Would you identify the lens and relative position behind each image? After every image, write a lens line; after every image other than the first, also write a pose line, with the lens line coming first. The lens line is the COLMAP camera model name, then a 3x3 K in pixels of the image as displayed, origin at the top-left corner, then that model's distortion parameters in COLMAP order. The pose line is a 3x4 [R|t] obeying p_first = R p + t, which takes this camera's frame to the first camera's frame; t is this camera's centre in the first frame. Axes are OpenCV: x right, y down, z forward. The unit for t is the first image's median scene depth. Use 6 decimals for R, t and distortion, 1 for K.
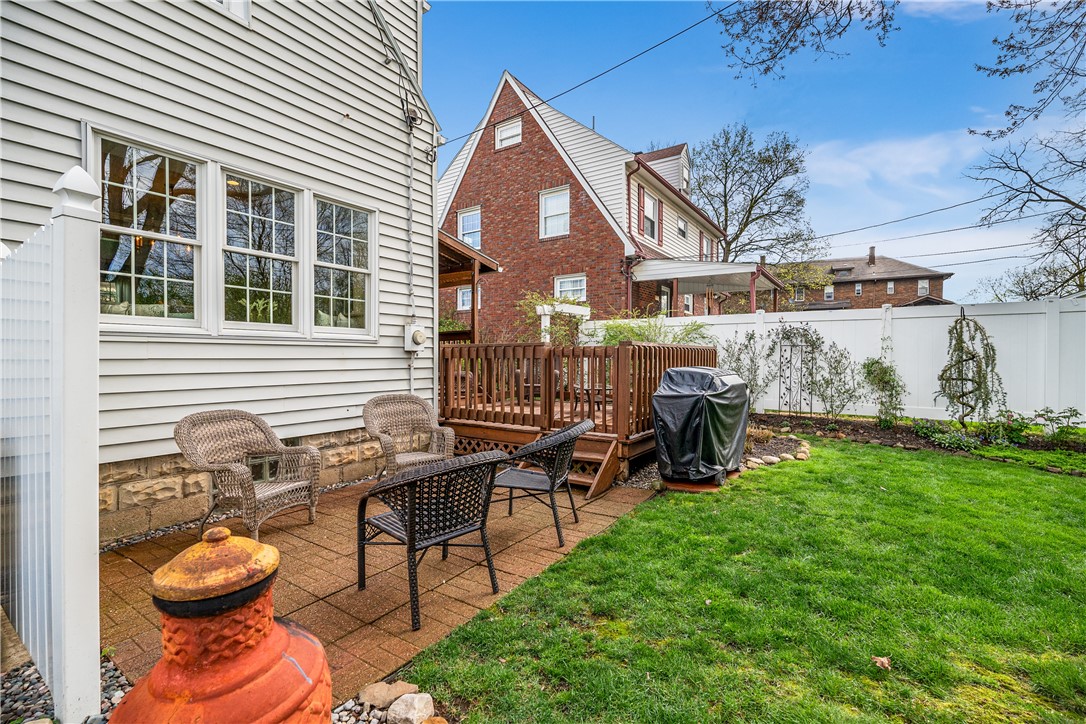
lens RADIAL K [[476.8, 0, 546.9], [0, 476.8, 362.0], [0, 0, 1]] dist [-0.000428, -0.000321]
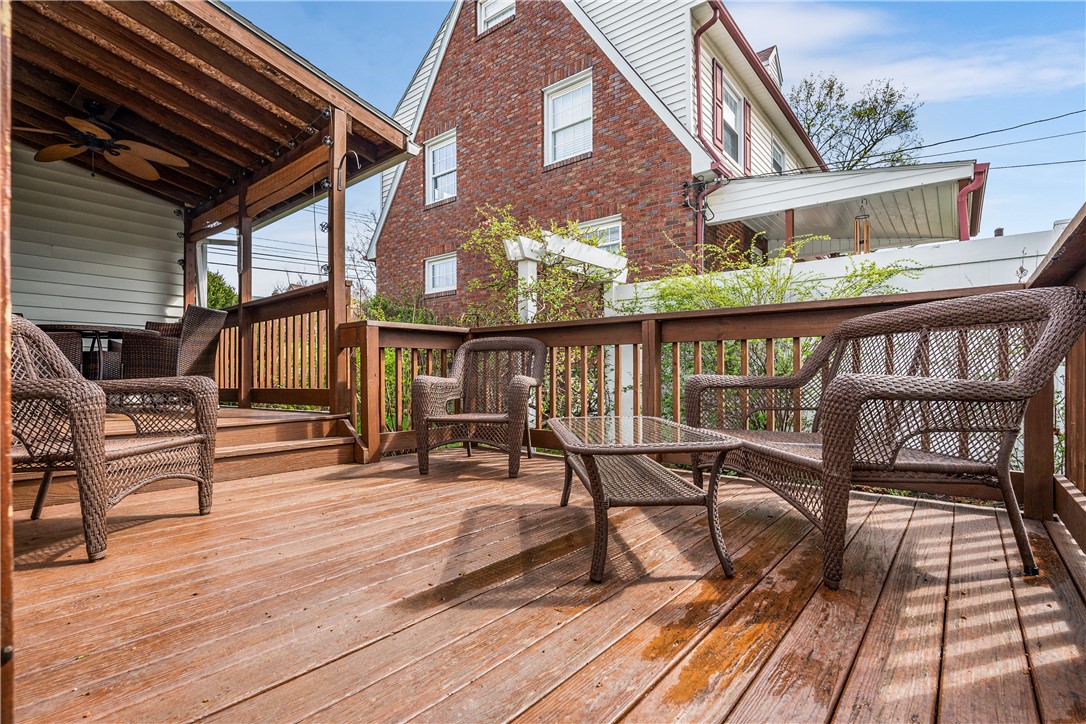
lens RADIAL K [[513.3, 0, 548.3], [0, 513.3, 371.3], [0, 0, 1]] dist [-0.000641, 0.000129]
pose [[0.996751, -0.005580, -0.080356, 0.055209], [0.004090, 0.999817, -0.018690, 0.016997], [0.080445, 0.018301, 0.996591, 0.491237]]
